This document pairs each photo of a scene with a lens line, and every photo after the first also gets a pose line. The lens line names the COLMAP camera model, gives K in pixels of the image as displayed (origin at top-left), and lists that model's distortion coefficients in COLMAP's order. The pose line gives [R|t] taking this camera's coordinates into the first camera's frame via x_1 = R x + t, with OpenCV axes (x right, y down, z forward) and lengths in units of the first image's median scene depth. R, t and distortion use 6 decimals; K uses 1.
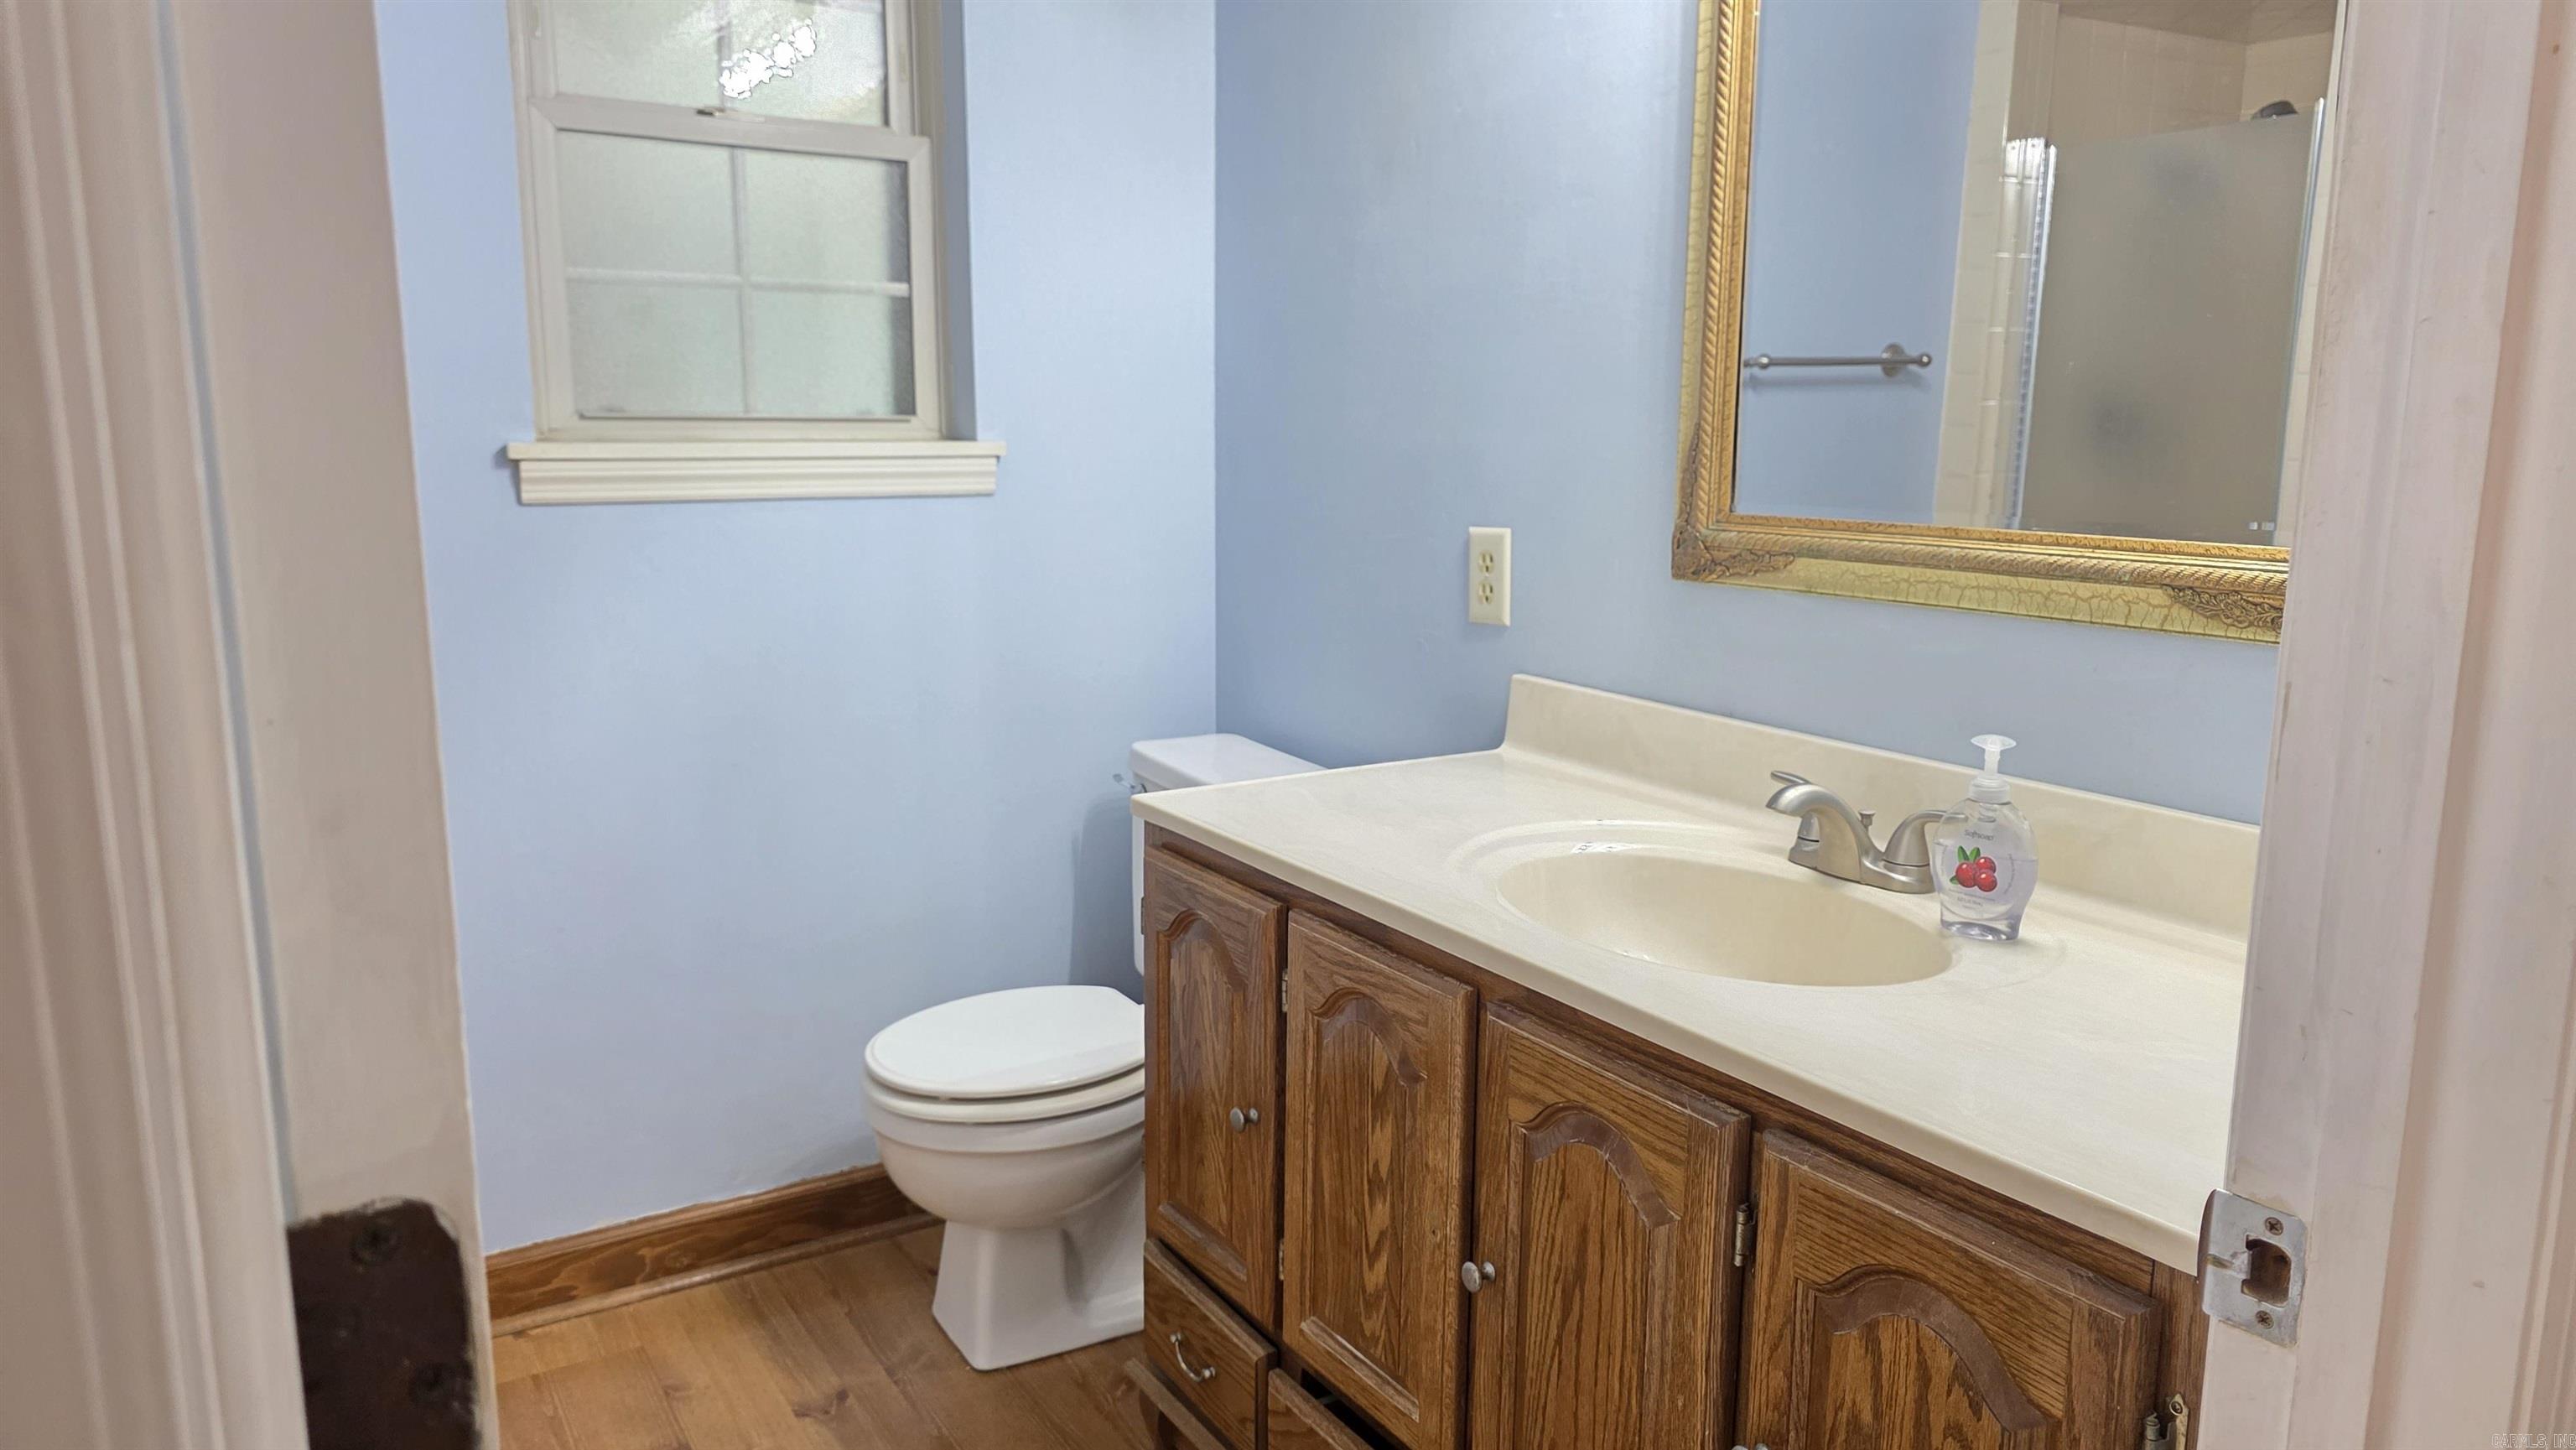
lens RADIAL K [[1732.8, 0, 1284.2], [0, 1732.8, 725.3], [0, 0, 1]] dist [0.068697, -0.061617]
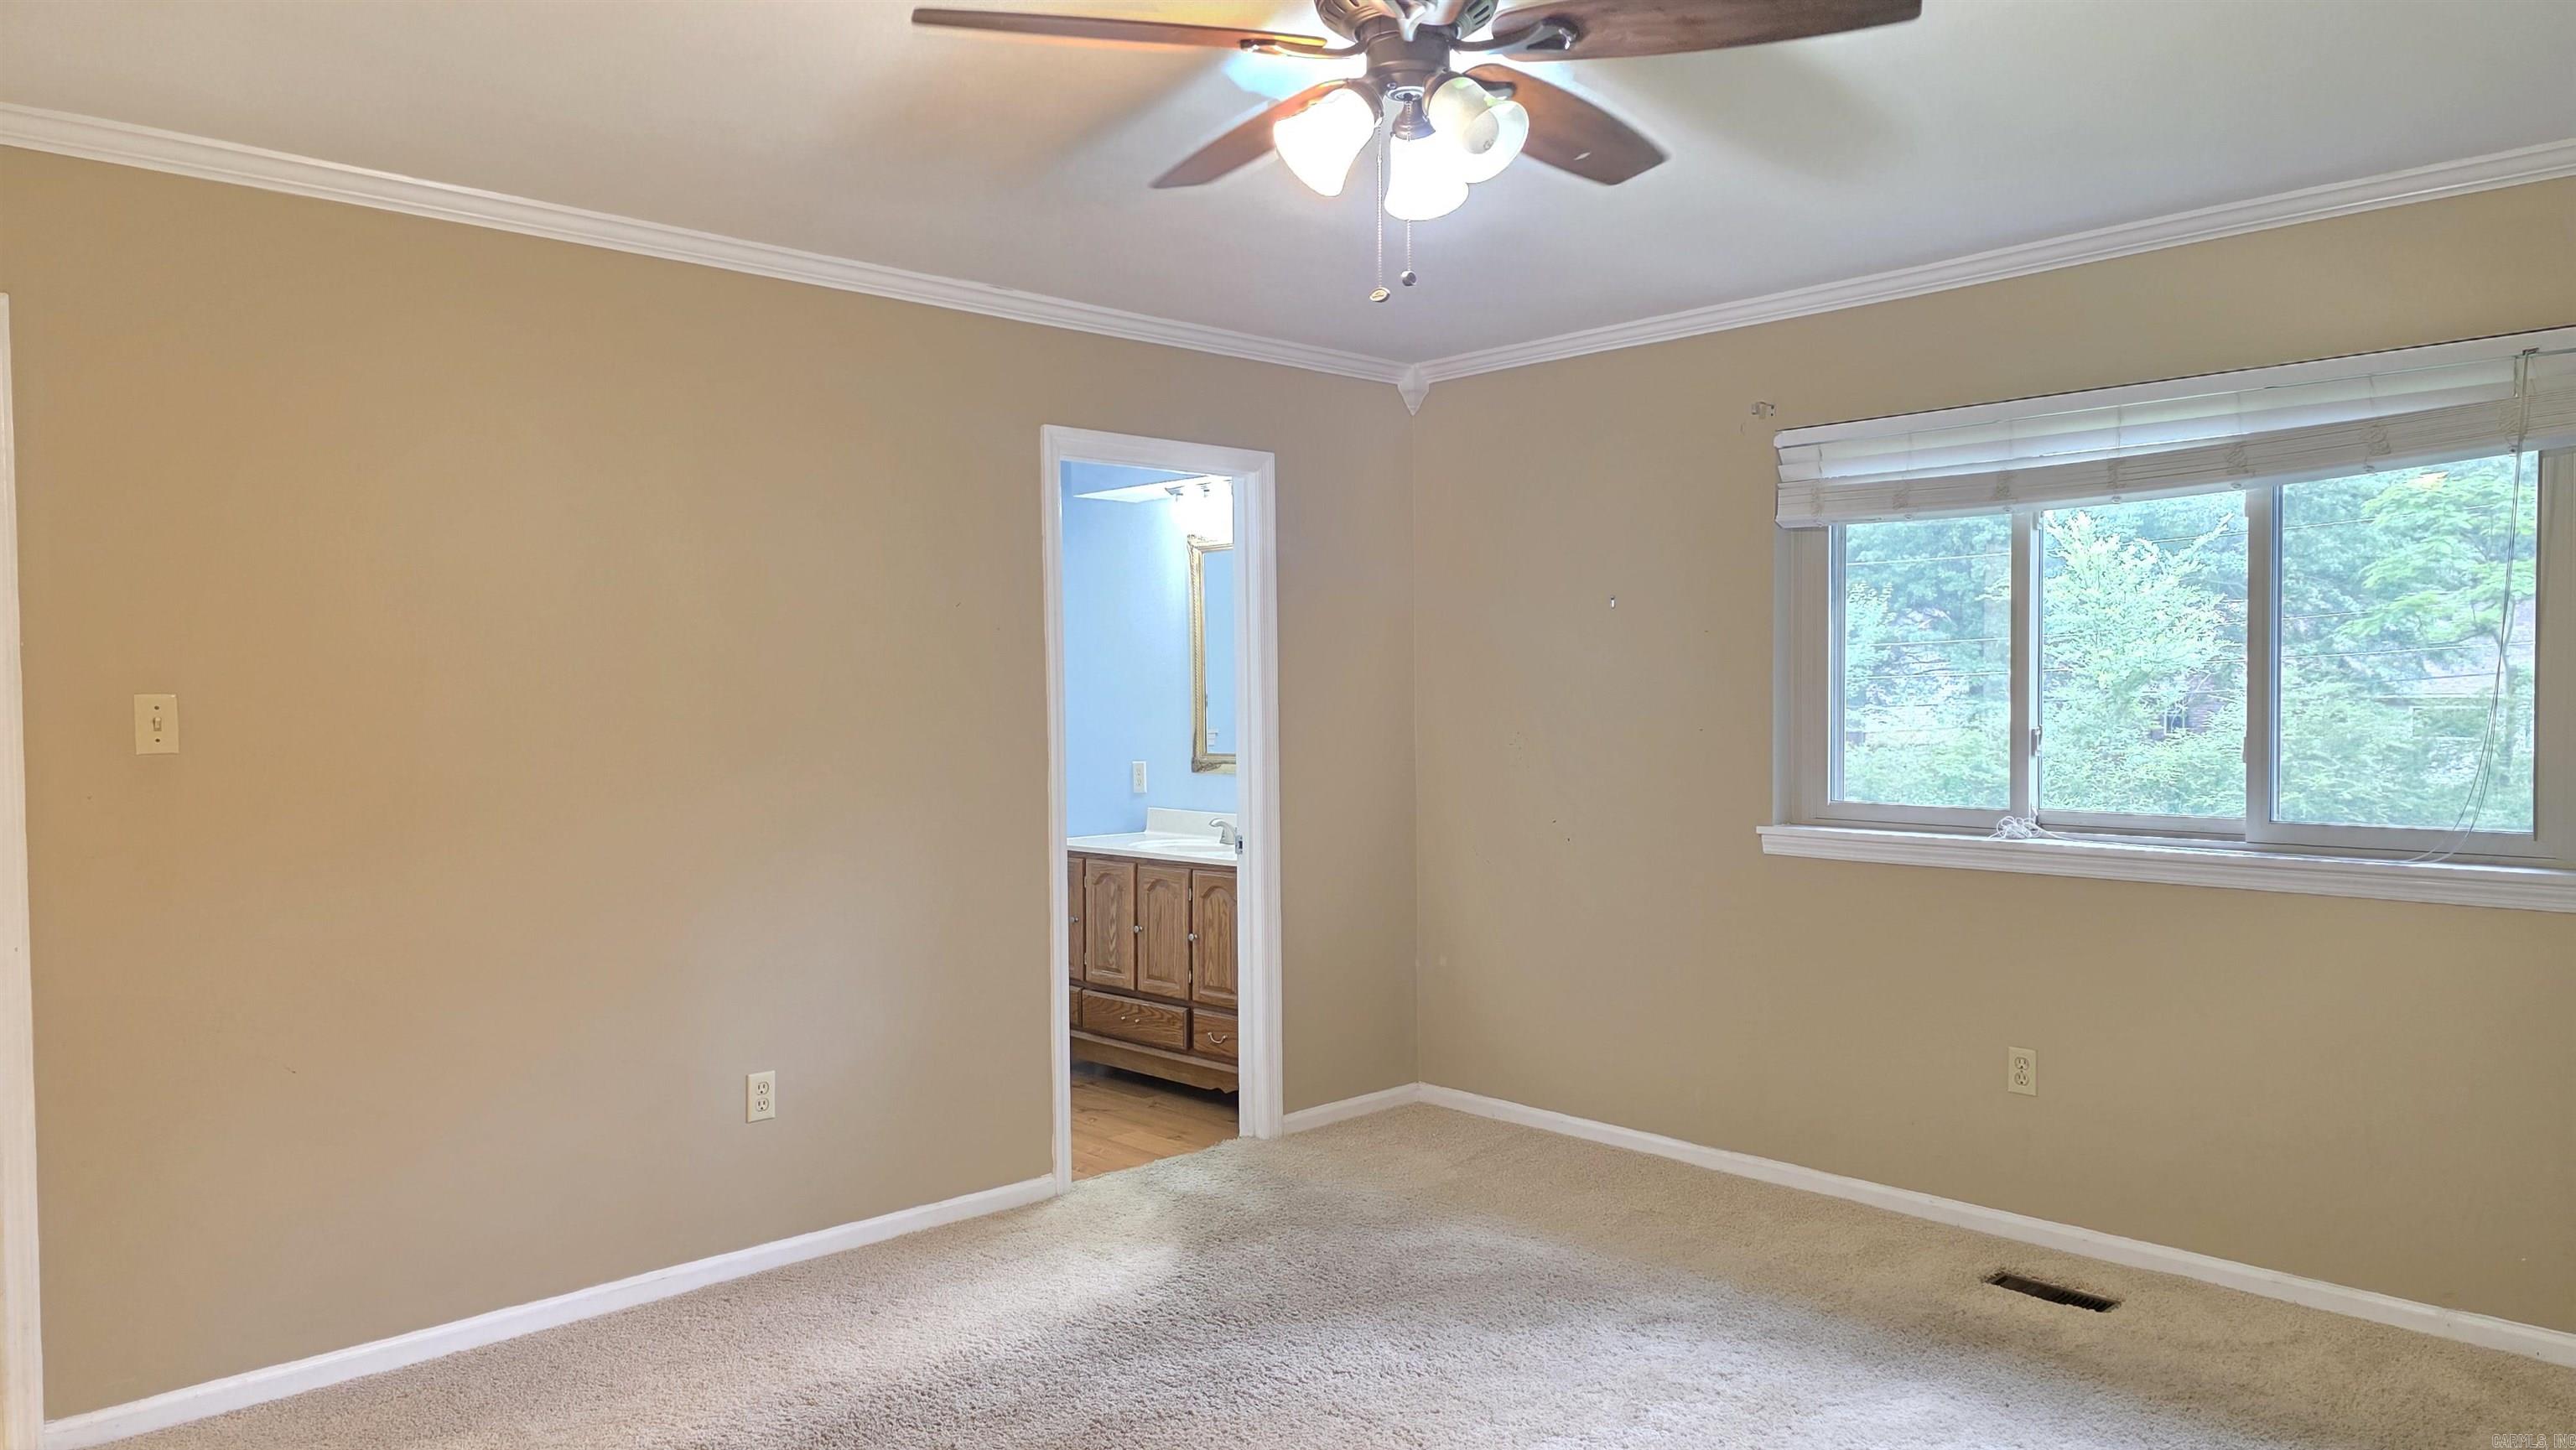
lens RADIAL K [[1732.8, 0, 1287.3], [0, 1732.8, 725.7], [0, 0, 1]] dist [0.068697, -0.061617]
pose [[0.982113, -0.013693, 0.187796, -0.292046], [0.044479, 0.985998, -0.160716, 0.481366], [-0.182966, 0.166195, 0.968970, -2.973788]]
